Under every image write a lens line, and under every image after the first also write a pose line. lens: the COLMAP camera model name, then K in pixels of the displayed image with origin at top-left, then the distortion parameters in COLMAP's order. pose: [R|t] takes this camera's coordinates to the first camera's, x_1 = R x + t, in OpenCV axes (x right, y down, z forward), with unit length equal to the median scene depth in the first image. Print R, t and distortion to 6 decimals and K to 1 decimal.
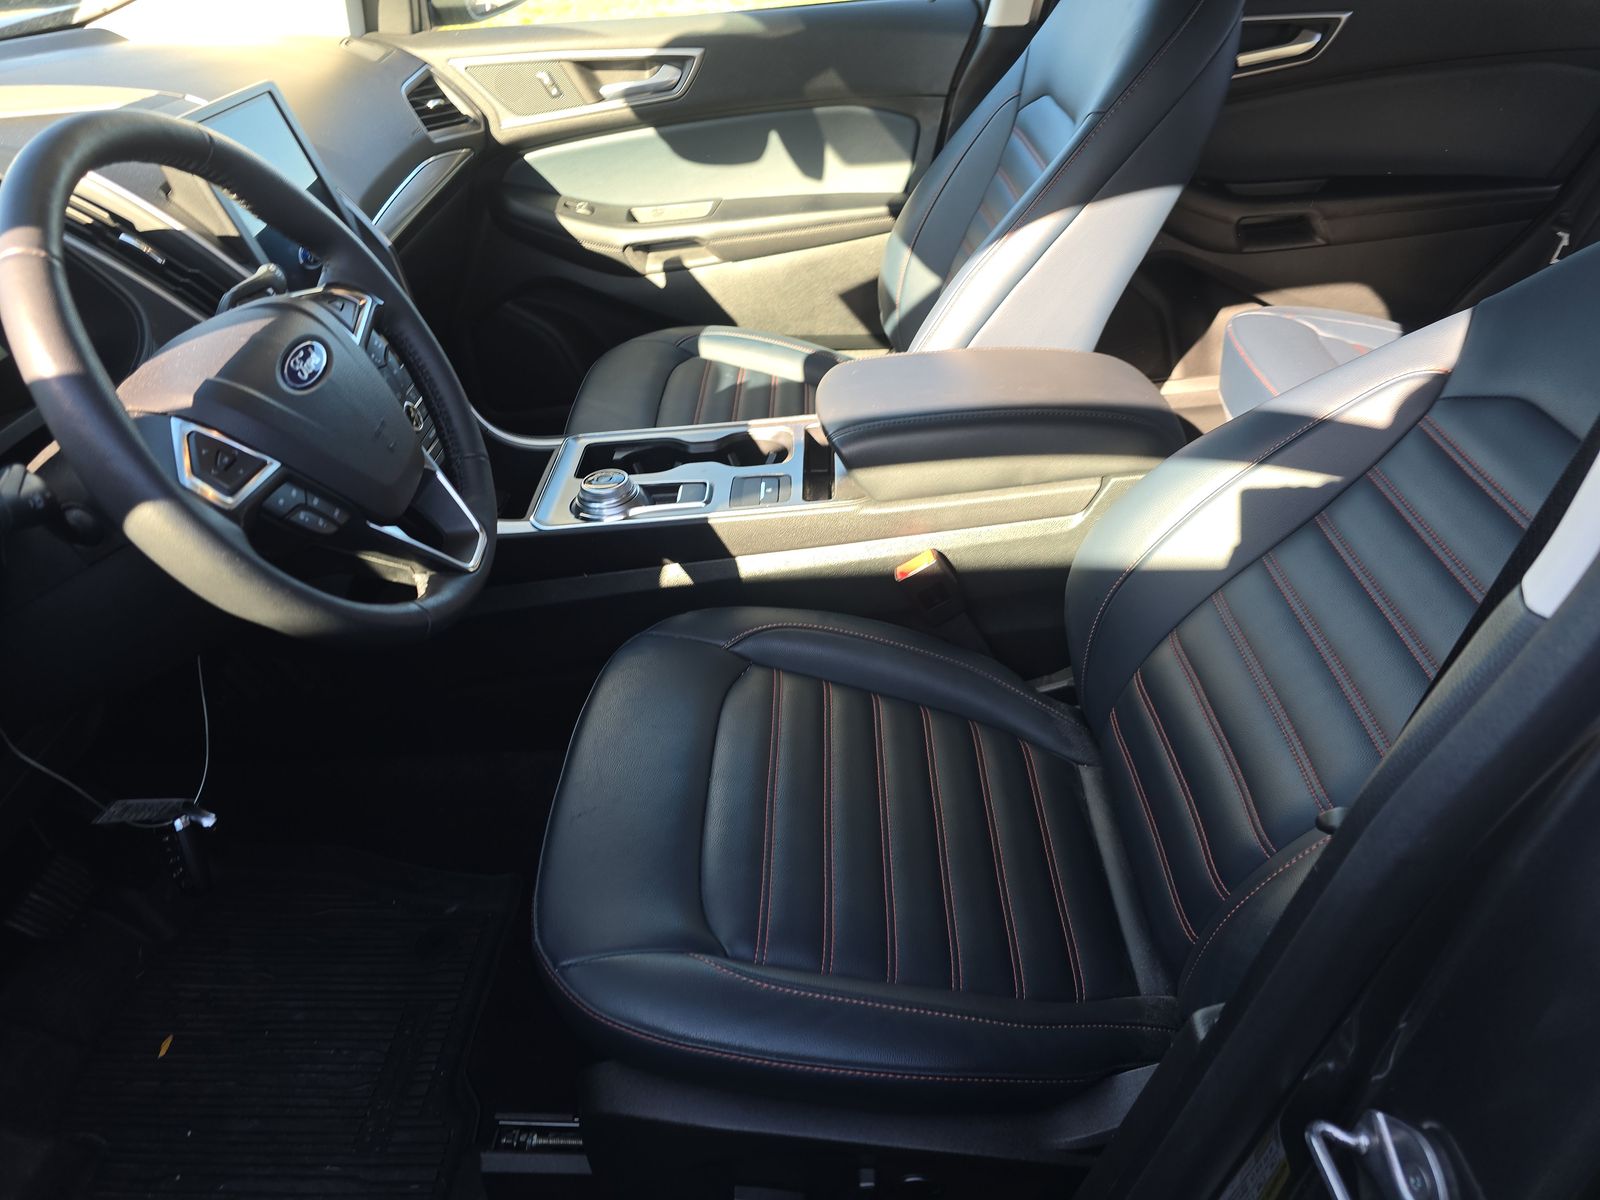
lens RADIAL K [[1078.4, 0, 804.8], [0, 1078.4, 596.2], [0, 0, 1]] dist [0.060136, -0.063005]
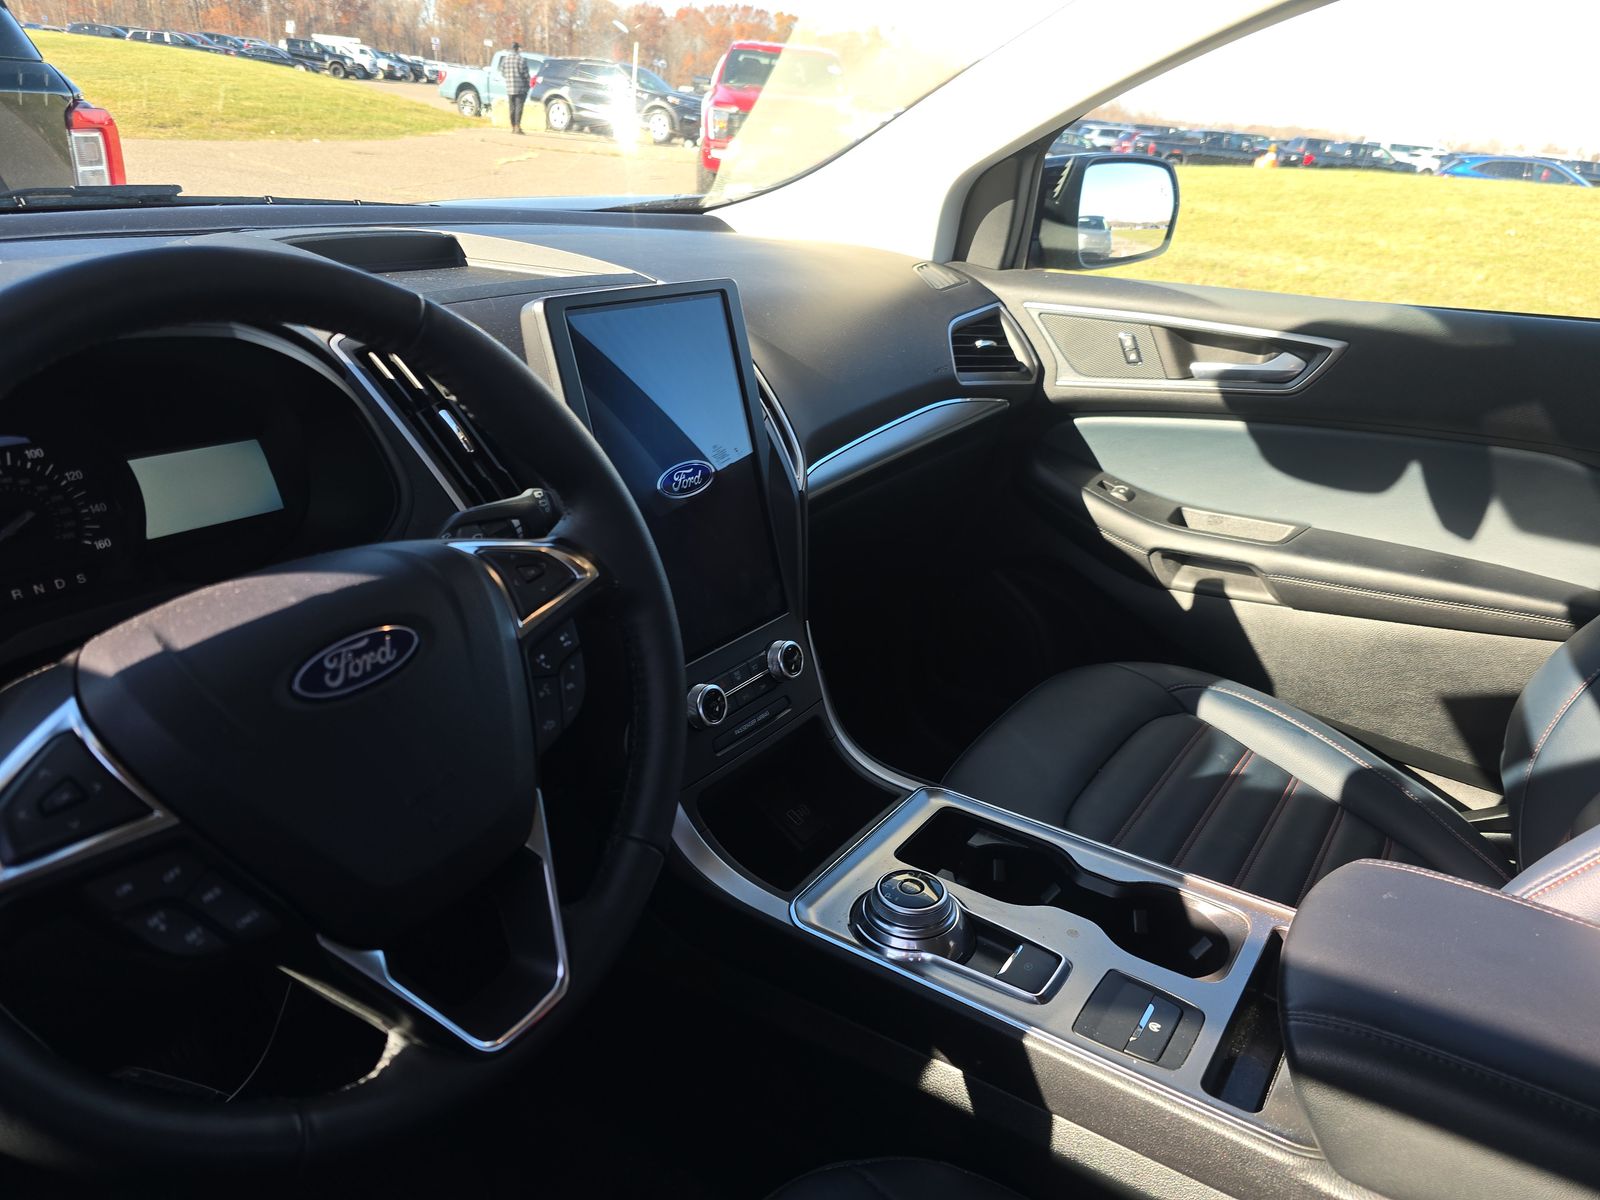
lens RADIAL K [[1078.4, 0, 804.8], [0, 1078.4, 596.2], [0, 0, 1]] dist [0.060136, -0.063005]
pose [[0.819285, 0.300168, -0.488540, 0.020380], [-0.392129, 0.914946, -0.095442, -0.123135], [0.418339, 0.269765, 0.867306, 0.237087]]
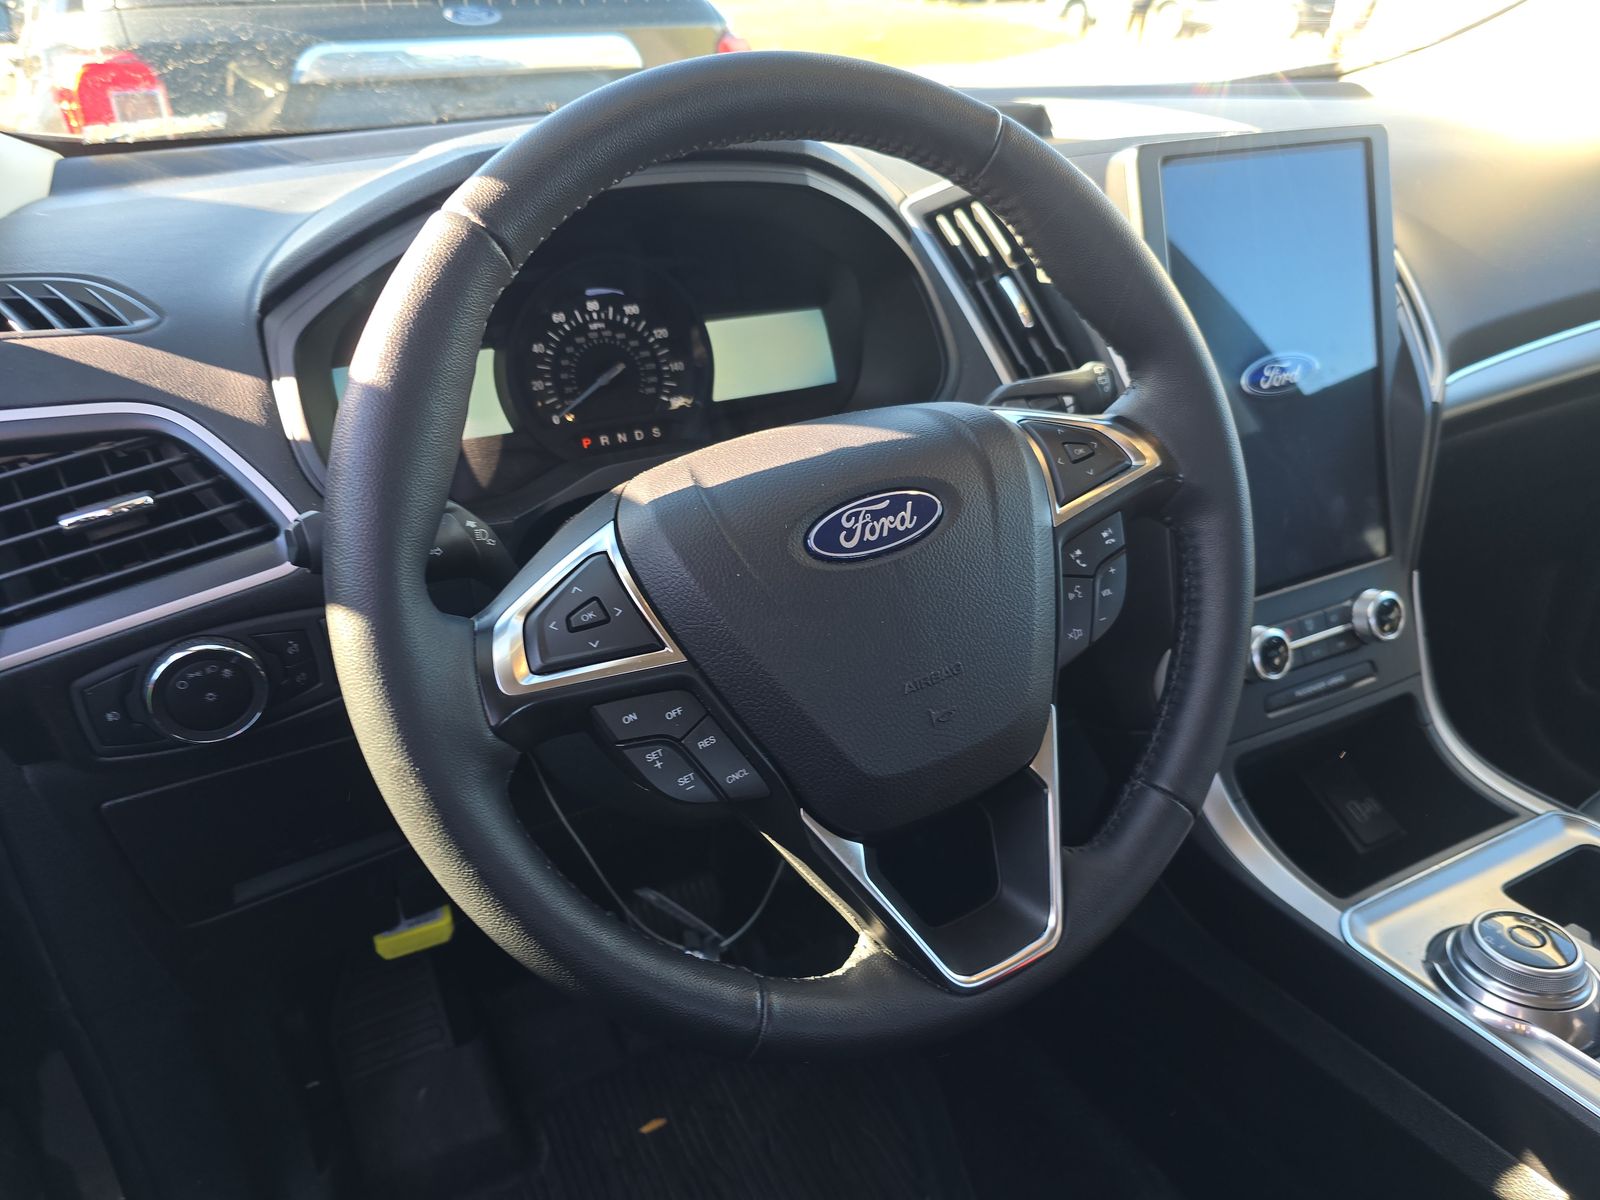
lens RADIAL K [[1091.7, 0, 800.0], [0, 1091.7, 600.0], [0, 0, 1]] dist [0.052148, -0.071474]
pose [[0.457773, 0.425593, -0.780586, -0.008249], [-0.493044, 0.852128, 0.175455, -0.110609], [0.739832, 0.304545, 0.599918, 0.275903]]
